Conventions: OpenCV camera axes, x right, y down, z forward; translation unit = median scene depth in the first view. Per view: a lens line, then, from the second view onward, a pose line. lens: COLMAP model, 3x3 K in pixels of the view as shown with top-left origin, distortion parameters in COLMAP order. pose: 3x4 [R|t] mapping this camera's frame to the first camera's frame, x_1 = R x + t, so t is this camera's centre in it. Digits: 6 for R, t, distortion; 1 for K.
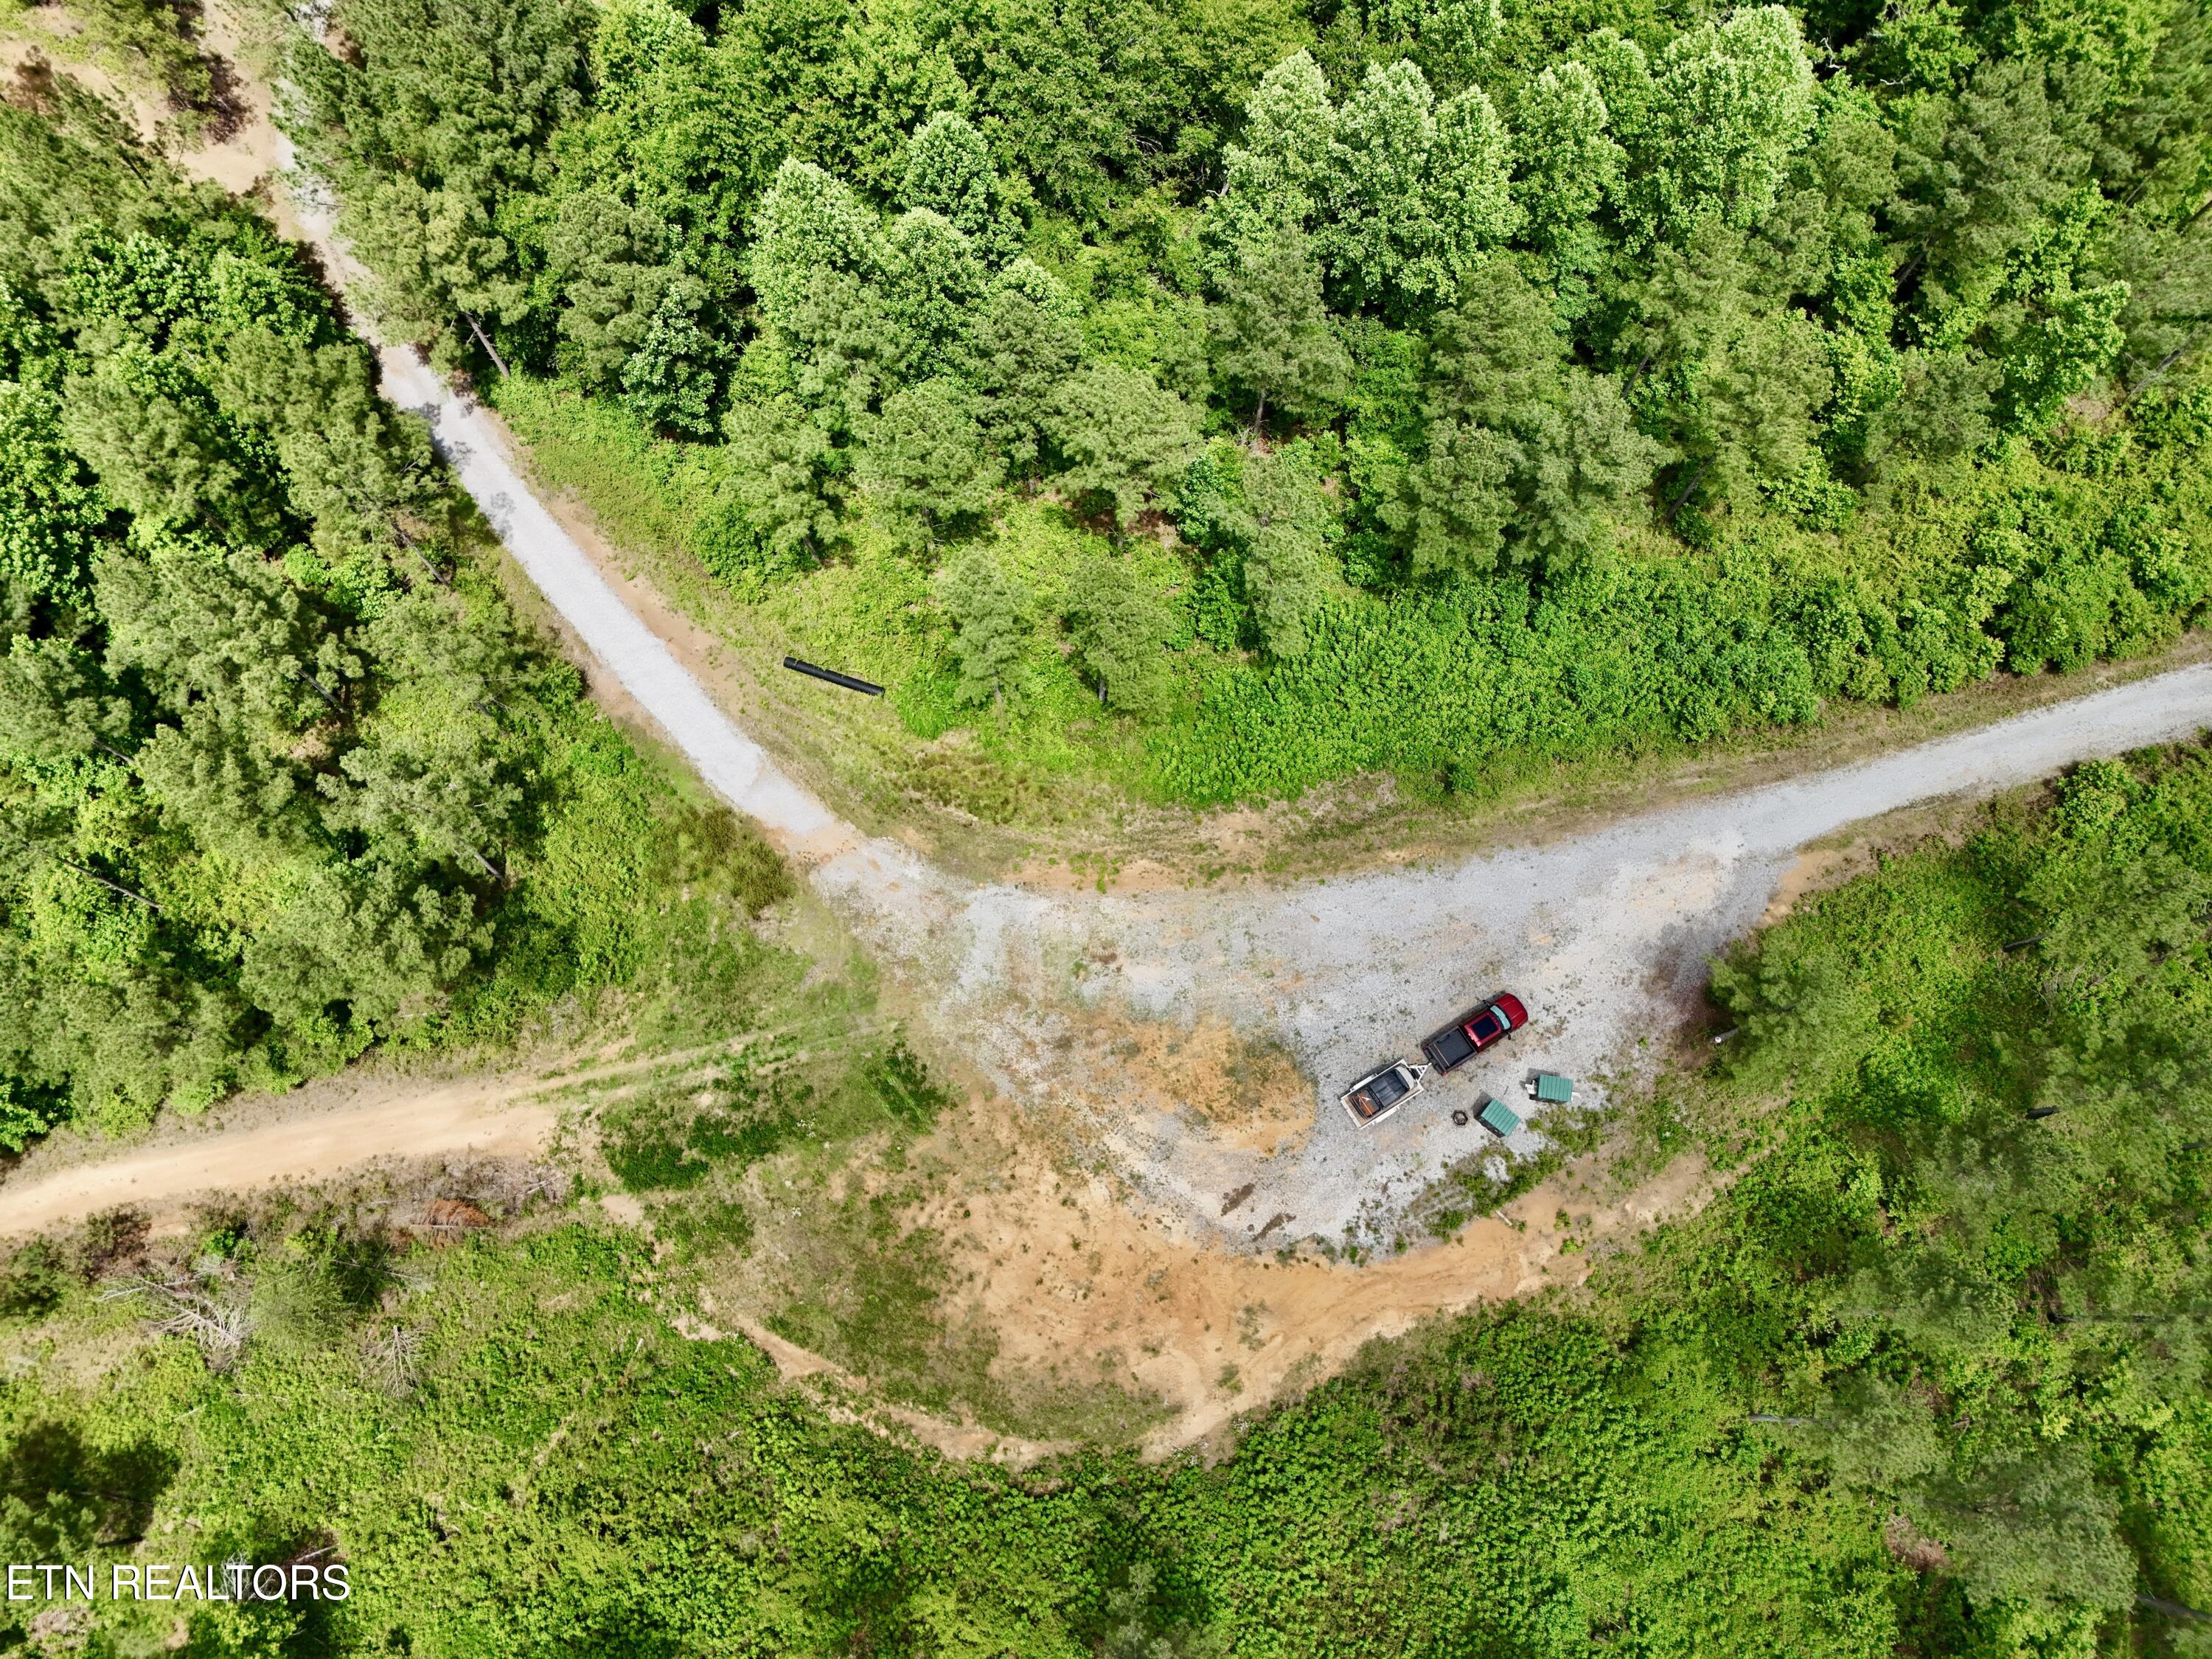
lens RADIAL K [[1655.7, 0, 1106.0], [0, 1655.7, 829.5], [0, 0, 1]] dist [0.095366, -0.073907]
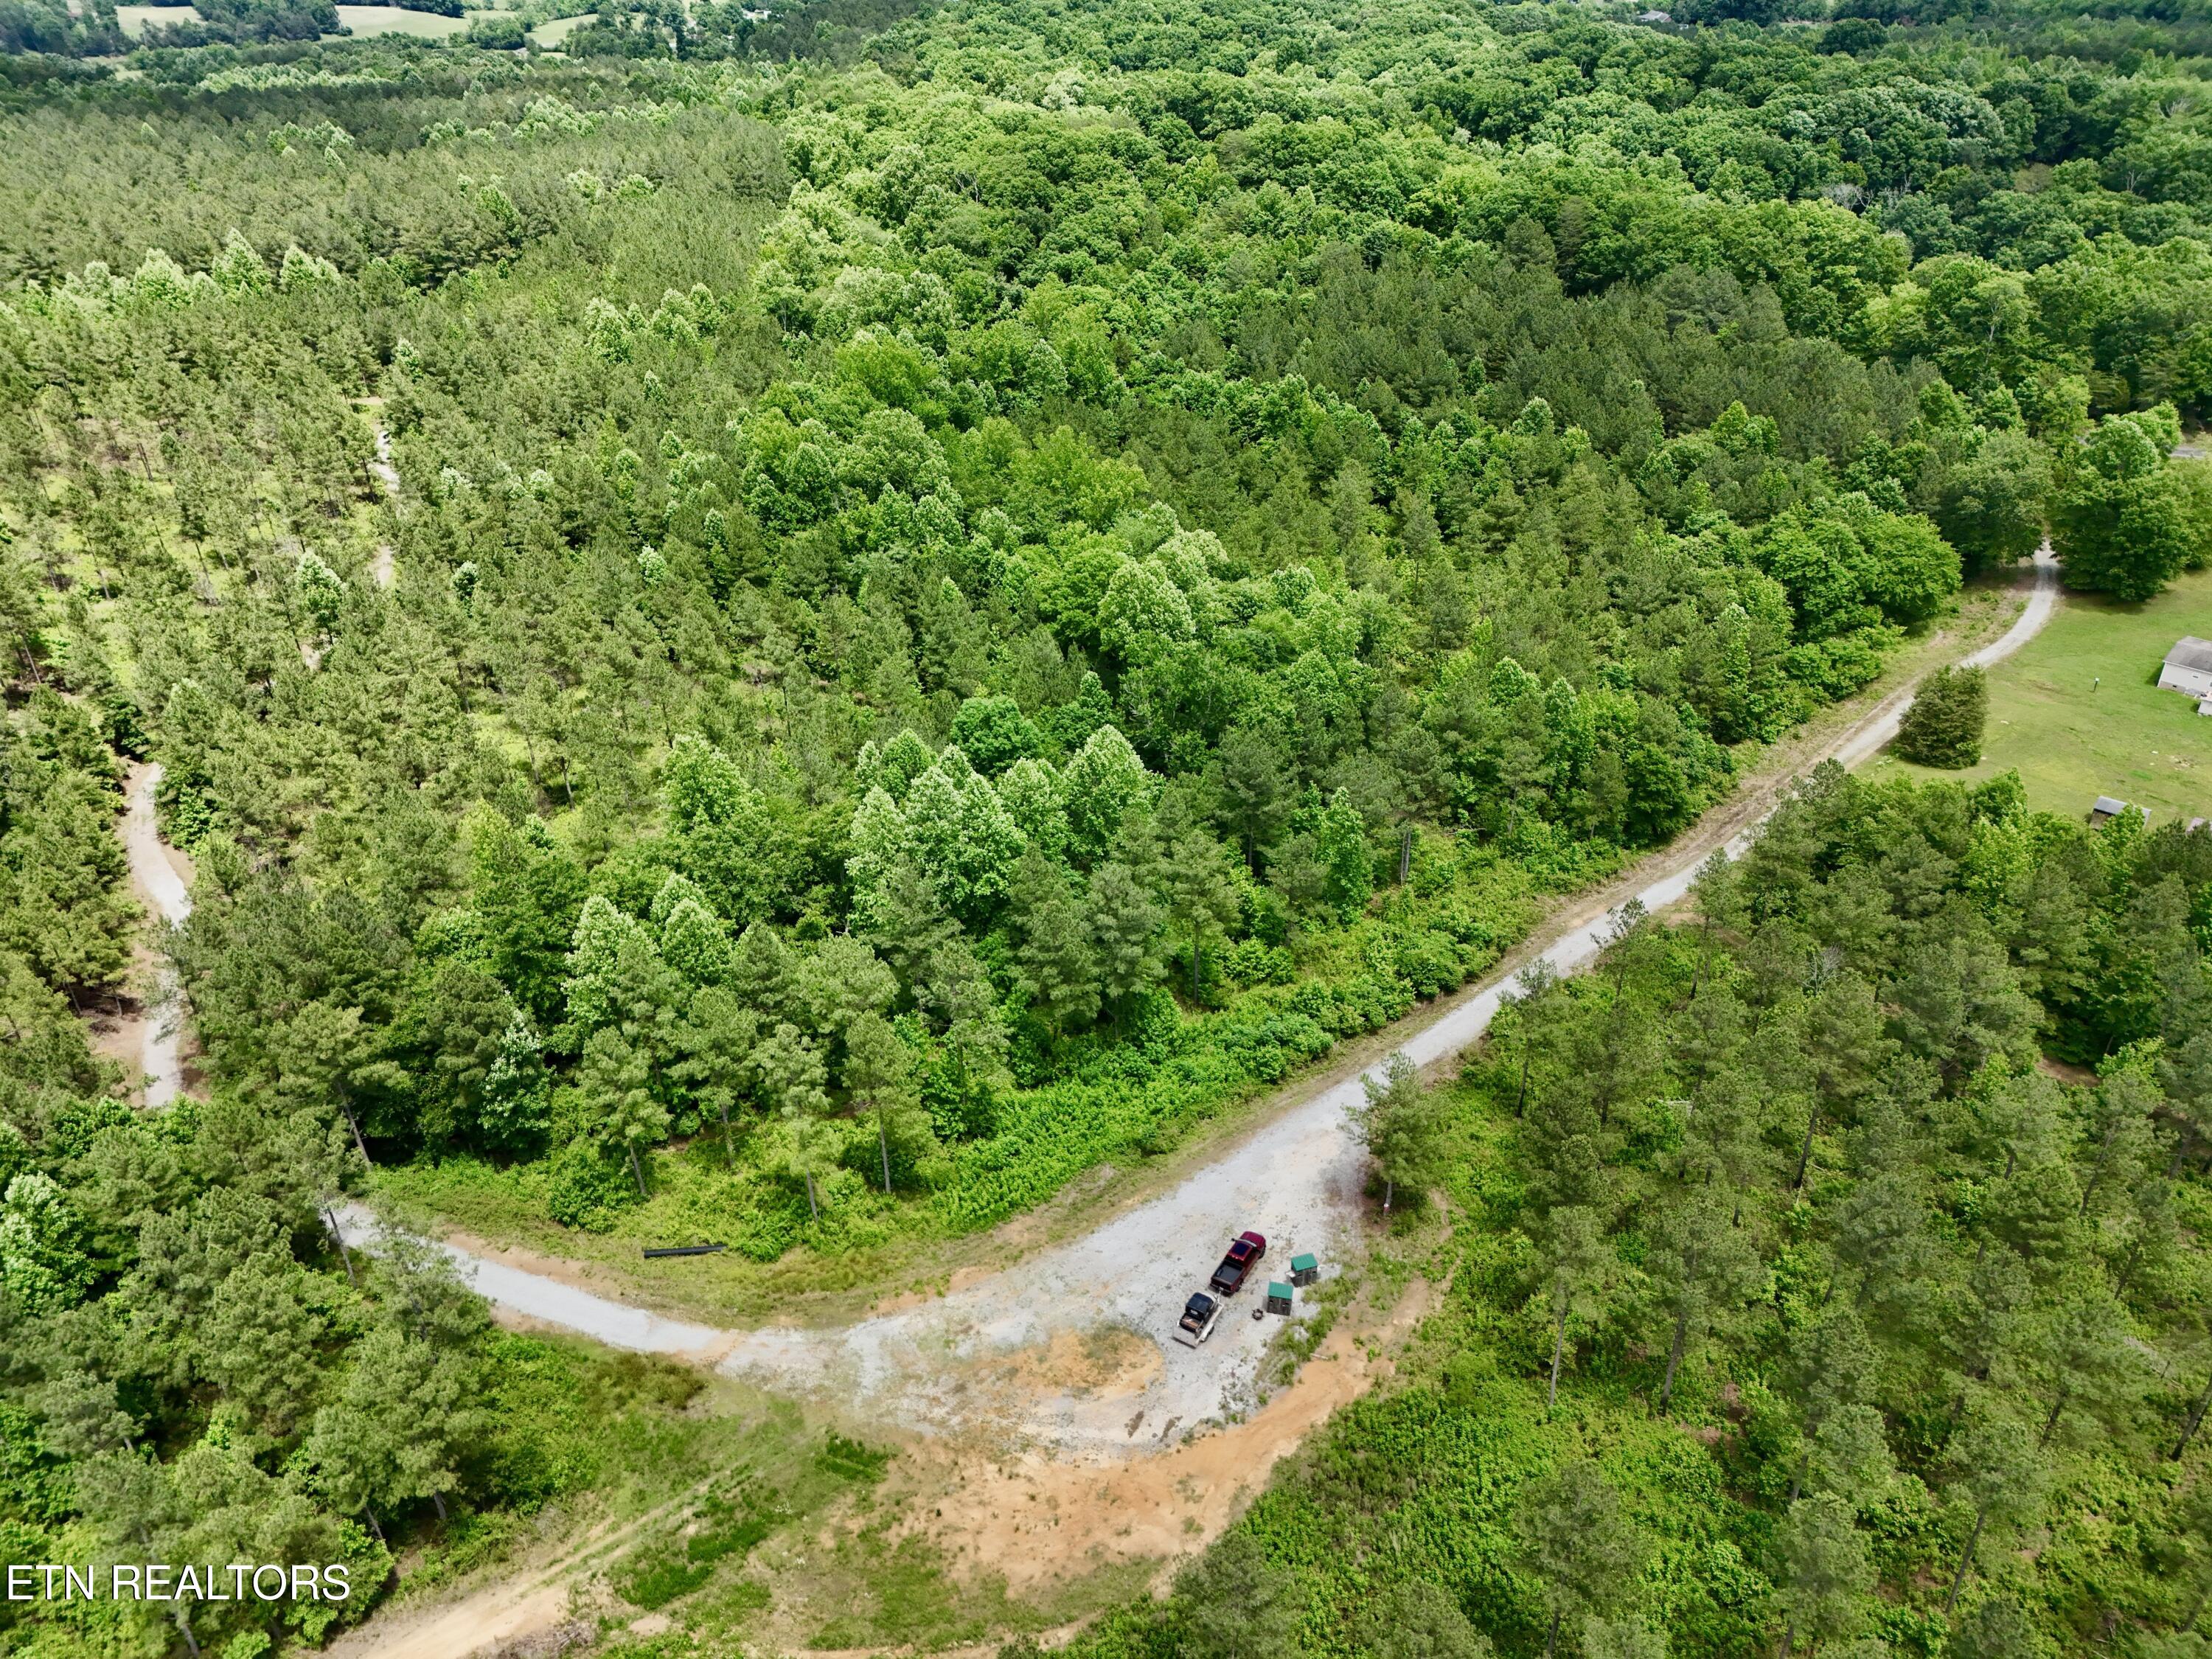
lens RADIAL K [[1655.7, 0, 1106.0], [0, 1655.7, 829.5], [0, 0, 1]] dist [0.095366, -0.073907]
pose [[0.896830, -0.245525, 0.367986, -0.294086], [0.429926, 0.679699, -0.594283, 0.654755], [-0.104208, 0.691178, 0.715132, -0.209208]]
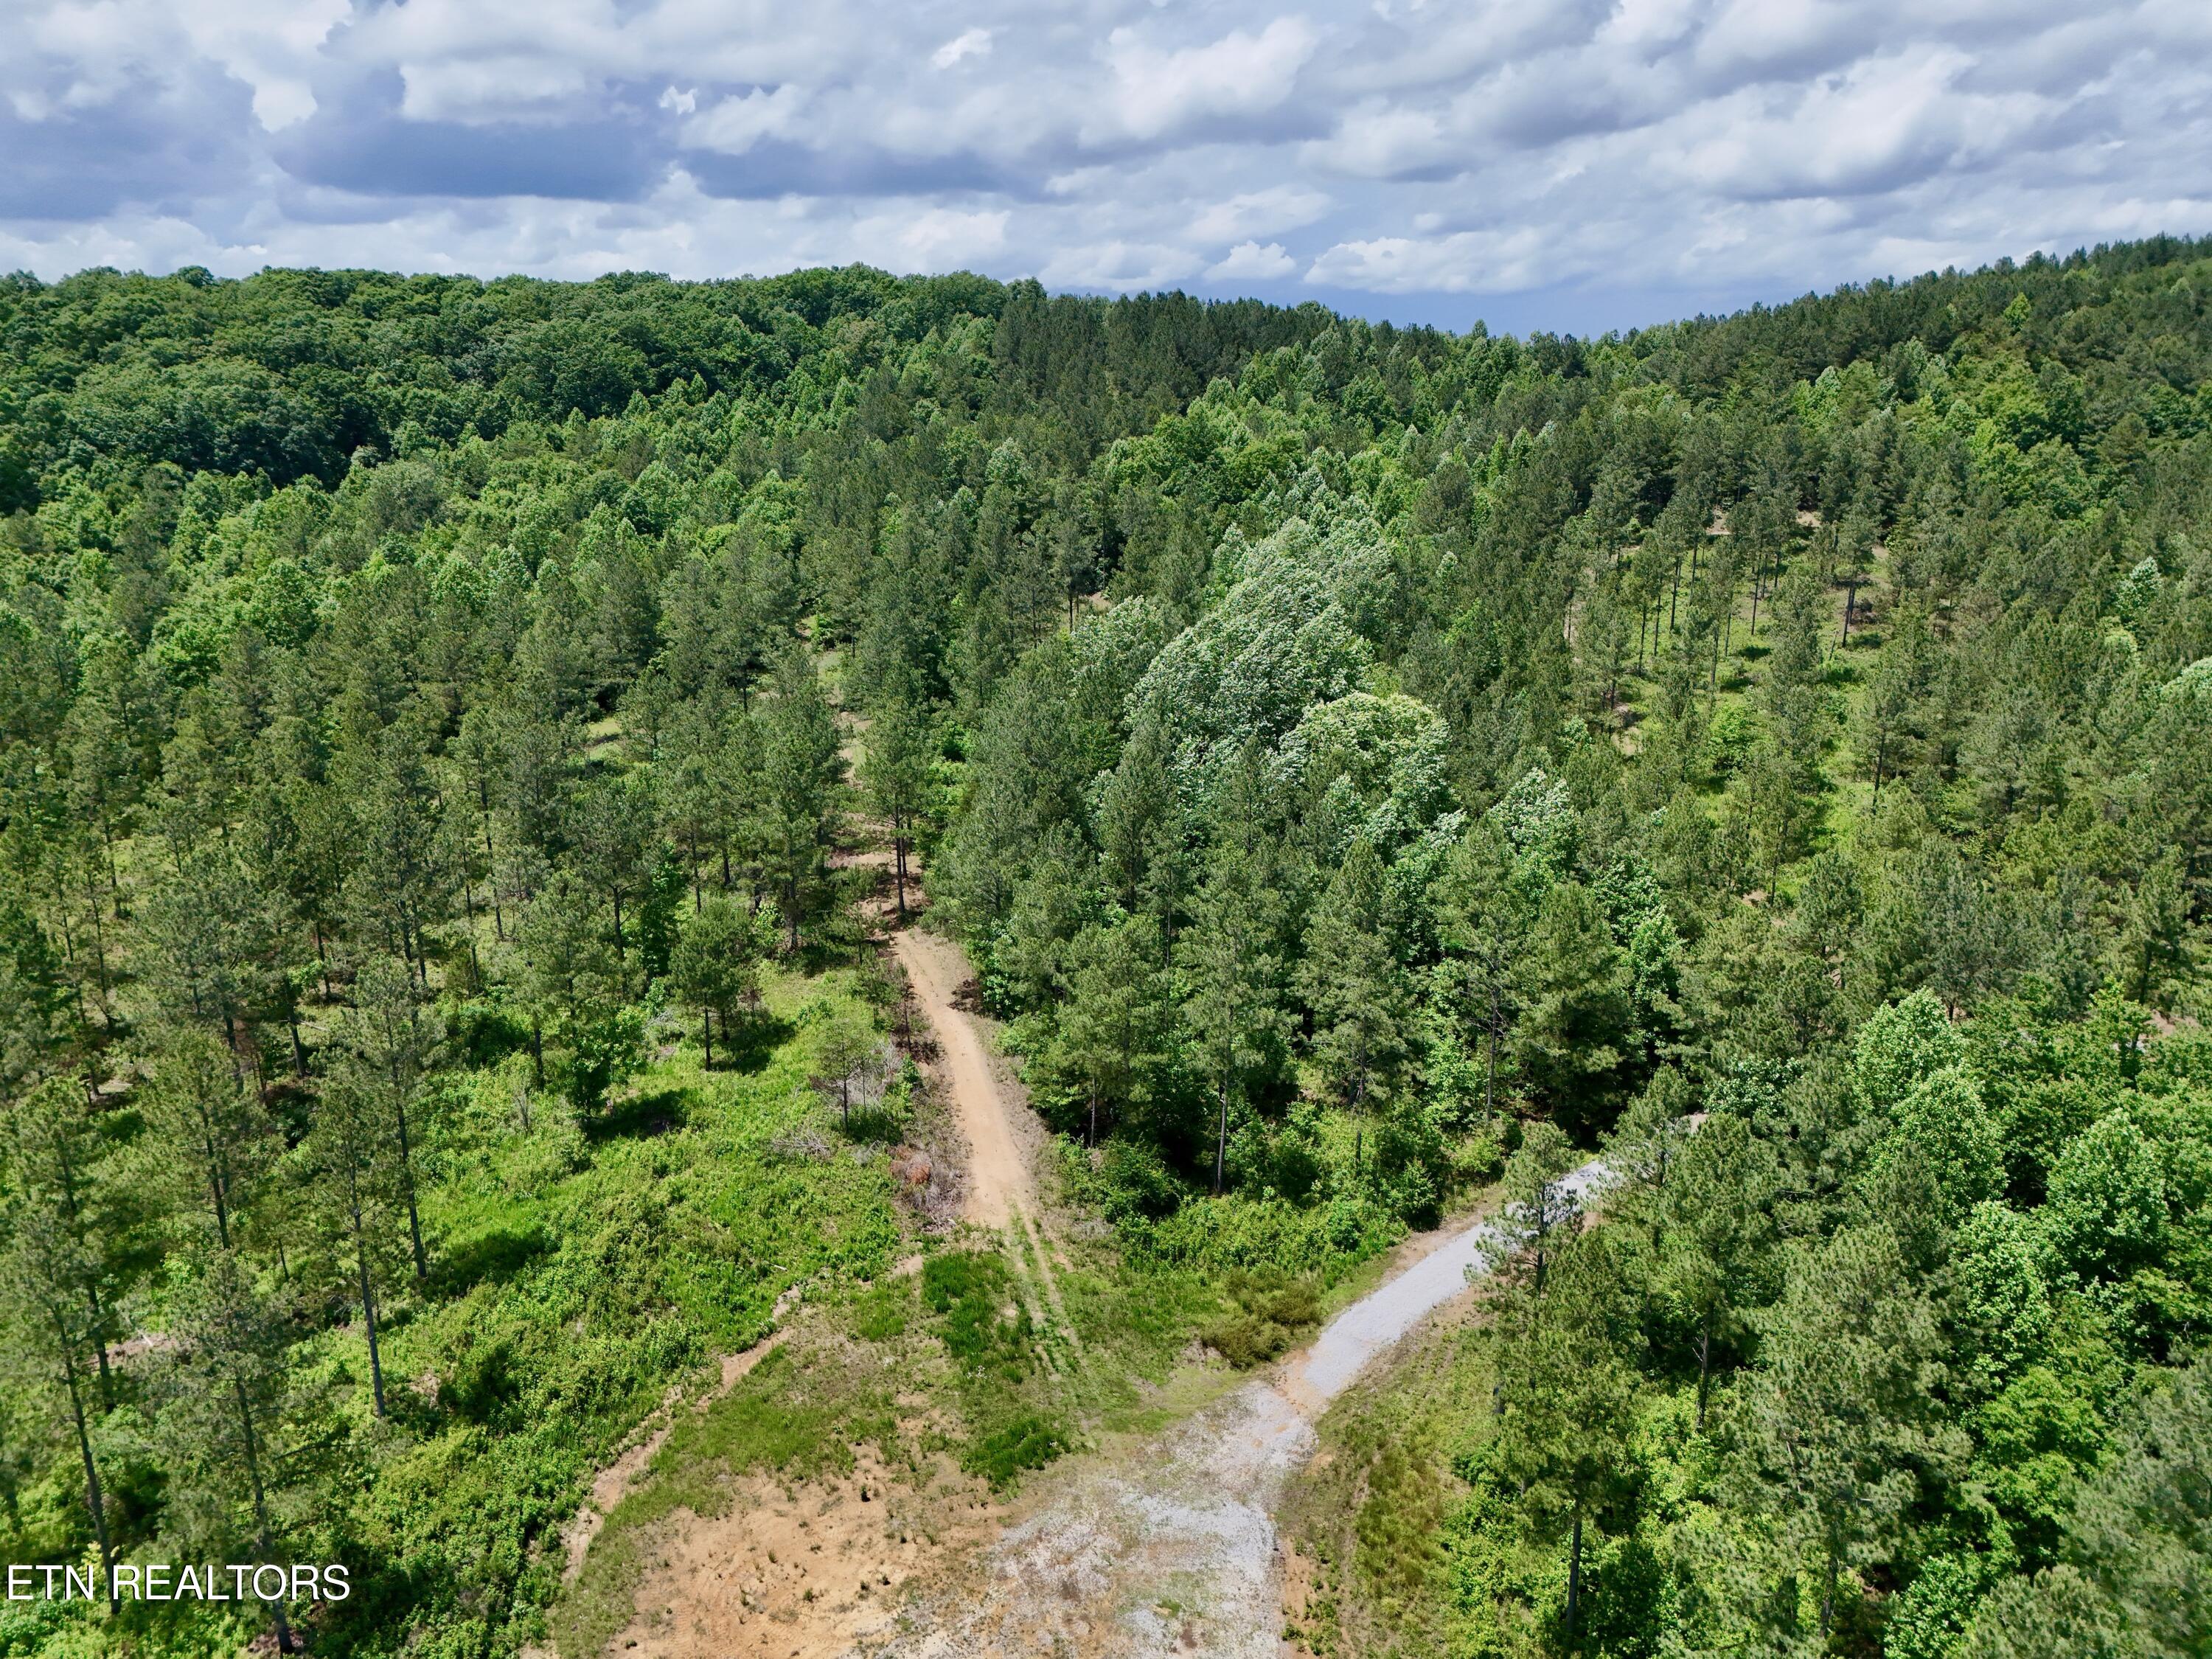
lens RADIAL K [[1655.7, 0, 1106.0], [0, 1655.7, 829.5], [0, 0, 1]] dist [0.095366, -0.073907]
pose [[0.020783, 0.279062, -0.960048, 0.636378], [-0.954598, 0.290960, 0.063910, -0.039519], [0.297171, 0.915132, 0.272439, 0.483908]]
